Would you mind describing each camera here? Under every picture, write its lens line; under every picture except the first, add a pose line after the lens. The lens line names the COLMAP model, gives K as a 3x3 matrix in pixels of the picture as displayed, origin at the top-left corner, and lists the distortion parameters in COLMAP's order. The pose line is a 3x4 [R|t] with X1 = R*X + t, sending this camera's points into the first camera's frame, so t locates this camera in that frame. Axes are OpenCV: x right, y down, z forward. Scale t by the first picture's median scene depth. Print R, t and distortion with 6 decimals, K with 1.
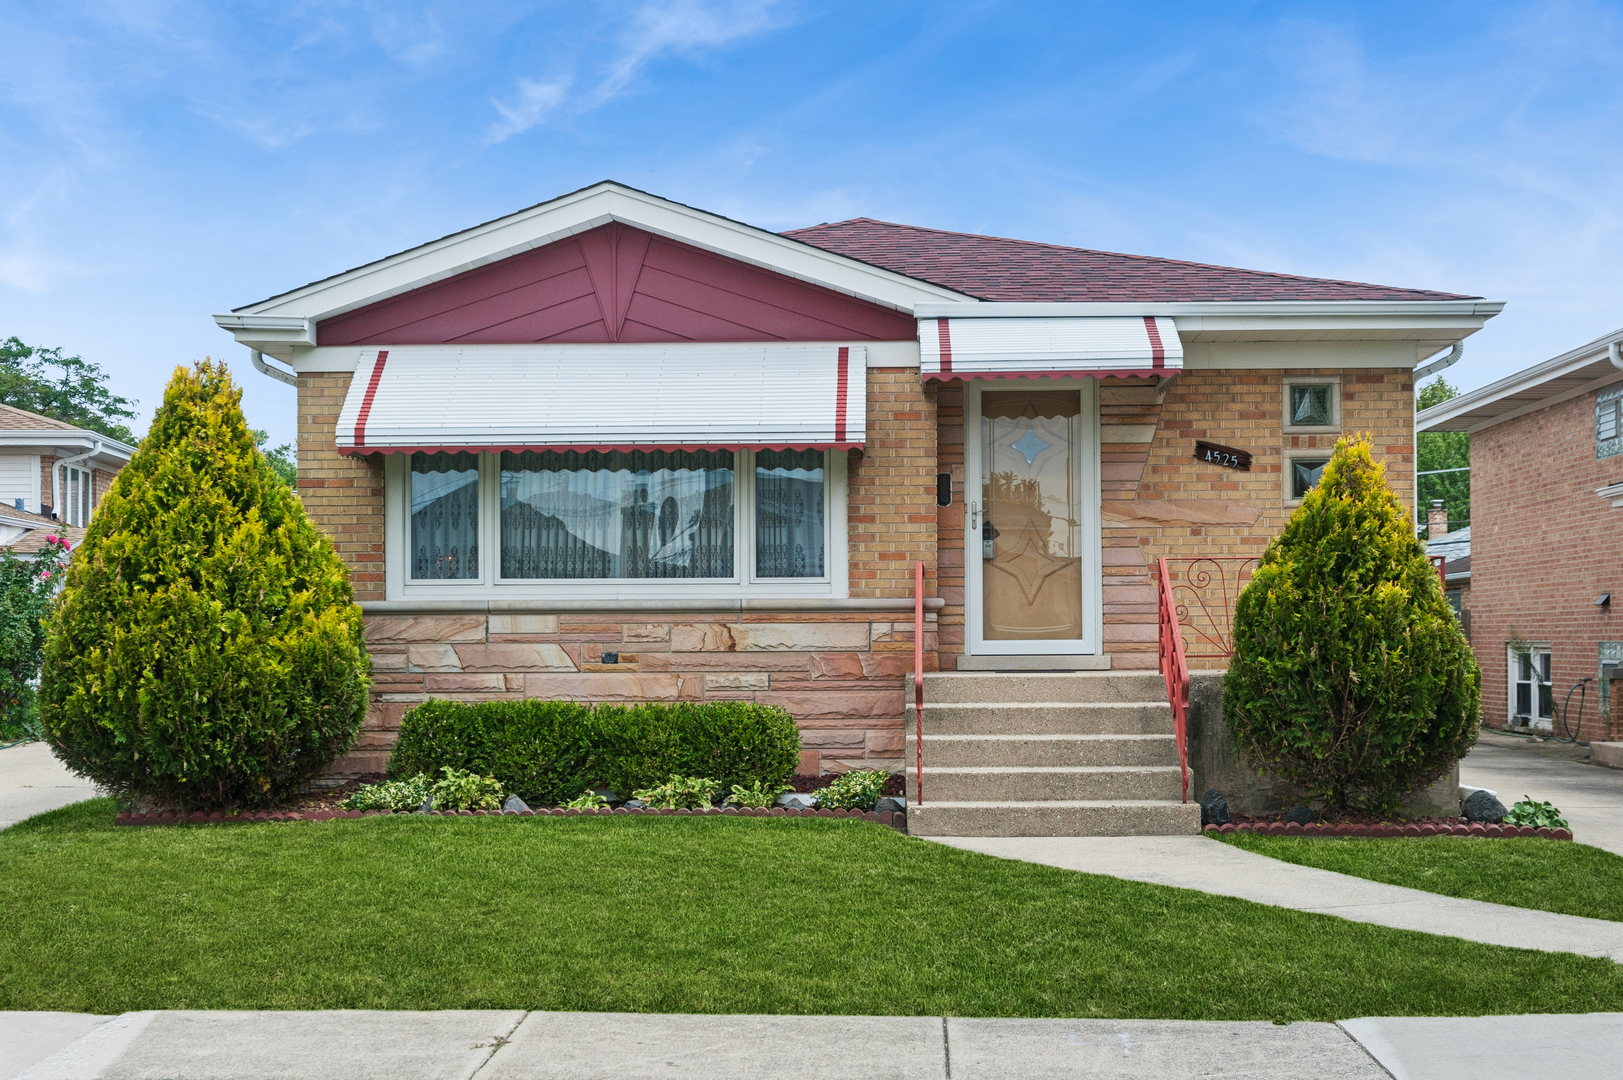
lens RADIAL K [[2374.6, 0, 841.0], [0, 2374.6, 641.0], [0, 0, 1]] dist [-0.009958, 0.102434]
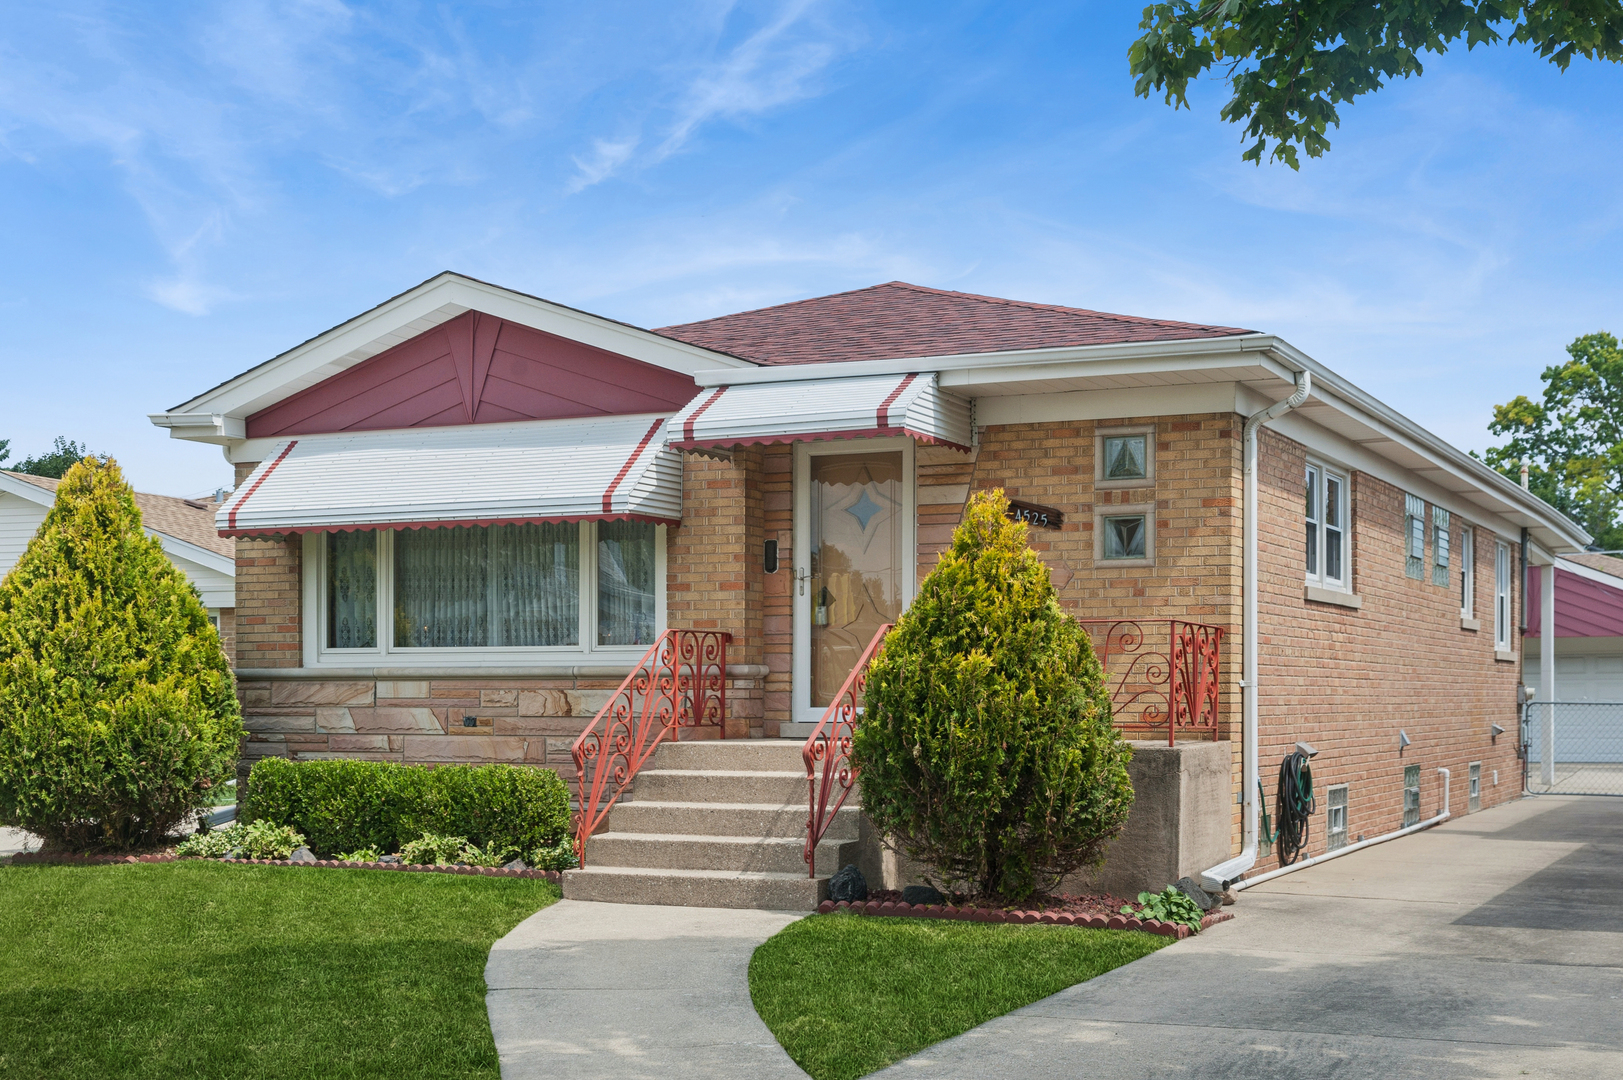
lens RADIAL K [[2293.4, 0, 777.0], [0, 2293.4, 754.5], [0, 0, 1]] dist [0.005816, 0.032746]
pose [[0.906701, 0.015833, -0.421477, 0.461463], [-0.004960, 0.999626, 0.026881, -0.006475], [0.421745, -0.022282, 0.906441, 0.125792]]
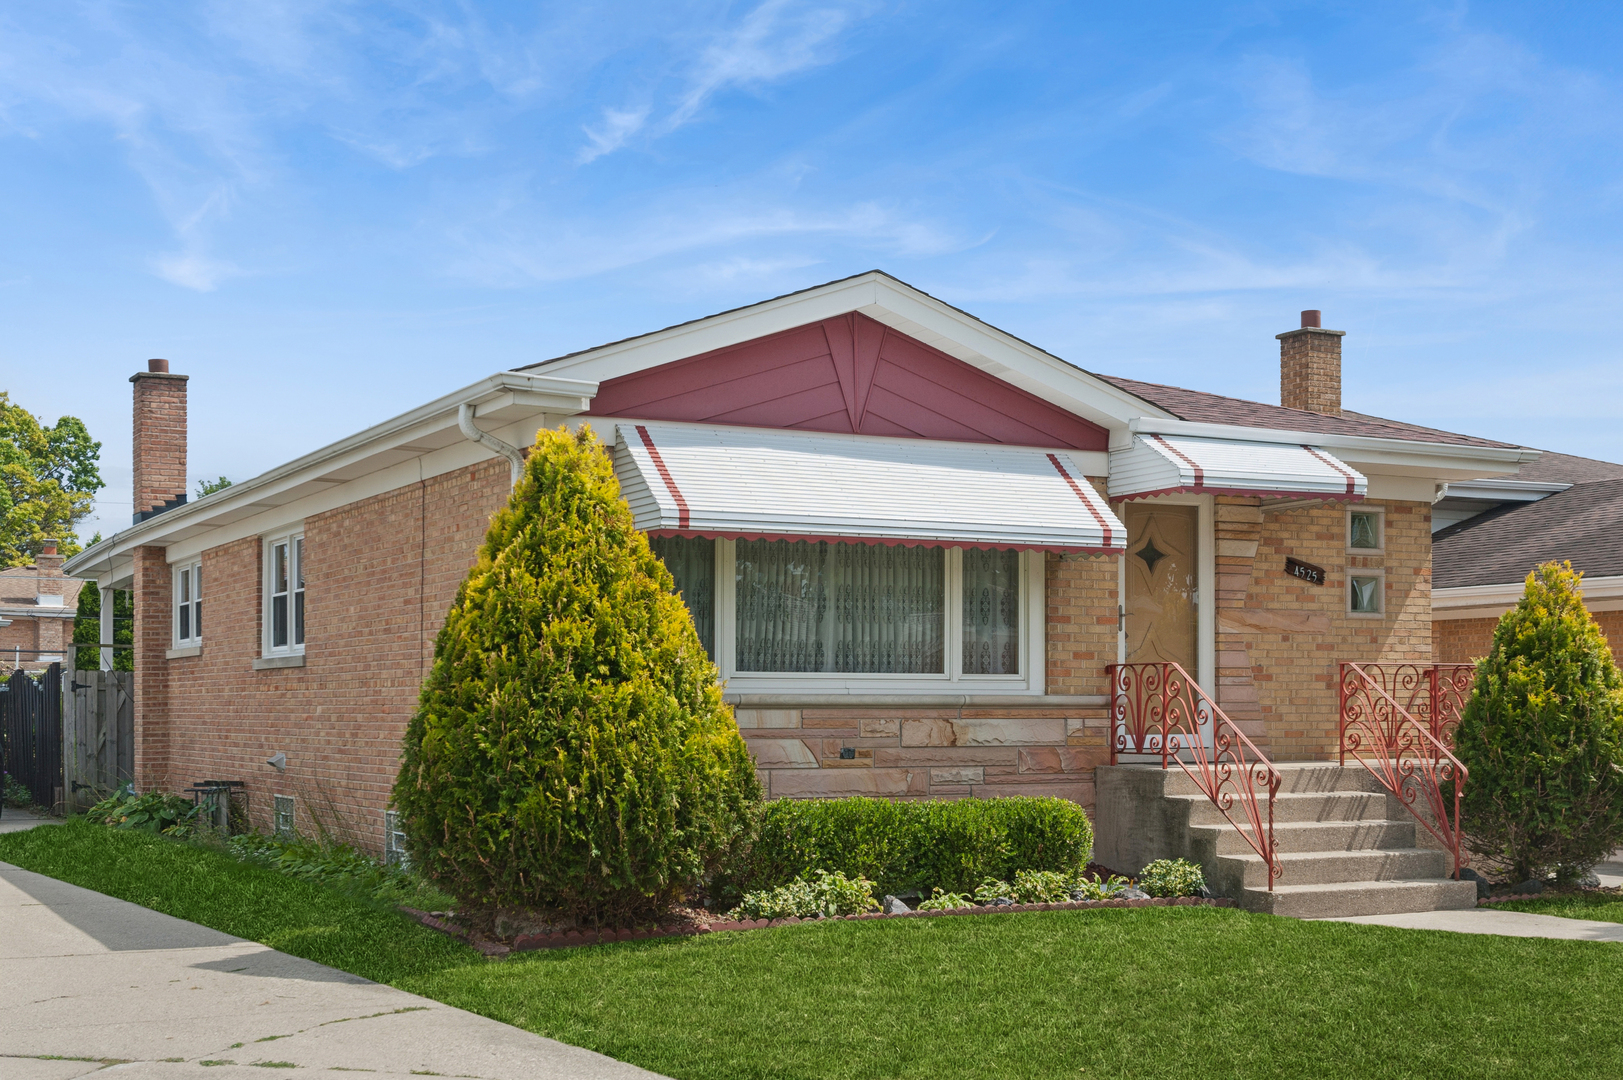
lens RADIAL K [[2192.8, 0, 900.4], [0, 2192.8, 760.4], [0, 0, 1]] dist [-0.000936, 0.034604]
pose [[0.857569, -0.006972, 0.514322, -0.548907], [-0.003810, 0.999795, 0.019906, -0.008231], [-0.514355, -0.019031, 0.857366, 0.205408]]
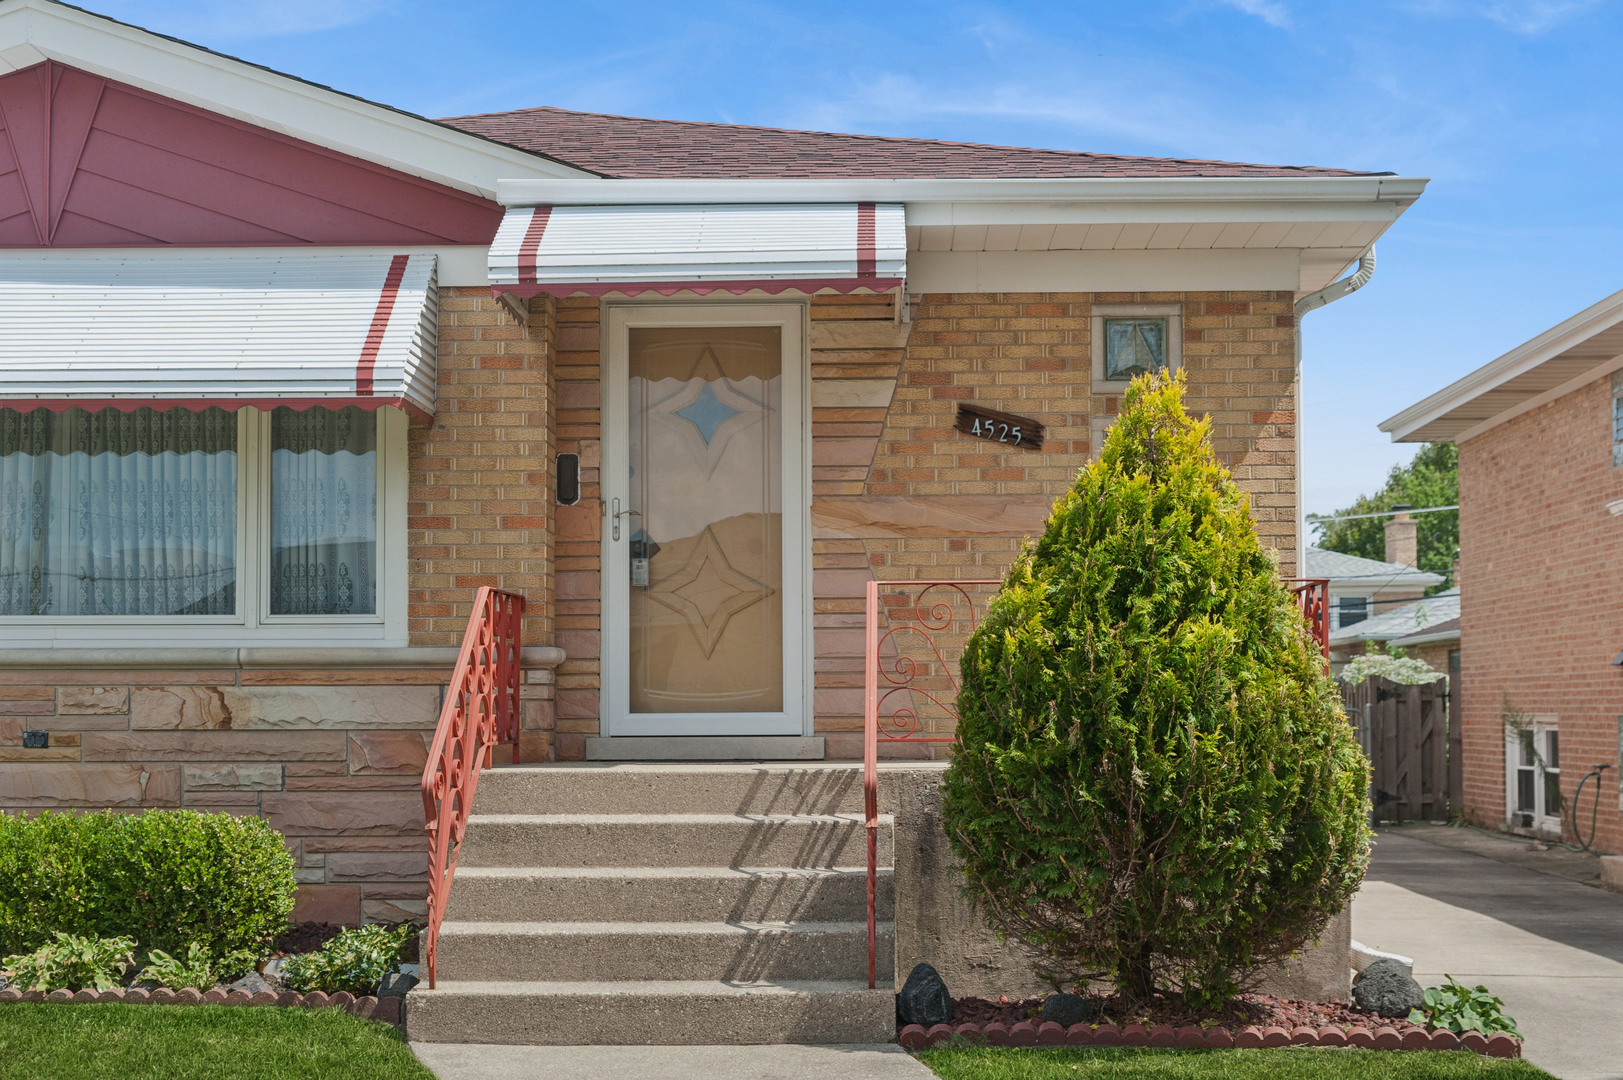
lens RADIAL K [[2564.6, 0, 834.9], [0, 2564.6, 632.9], [0, 0, 1]] dist [-0.007218, 0.053629]
pose [[0.999990, 0.001616, -0.004150, 0.120833], [-0.001741, 0.999543, -0.030184, -0.001167], [0.004100, 0.030190, 0.999536, 0.310034]]
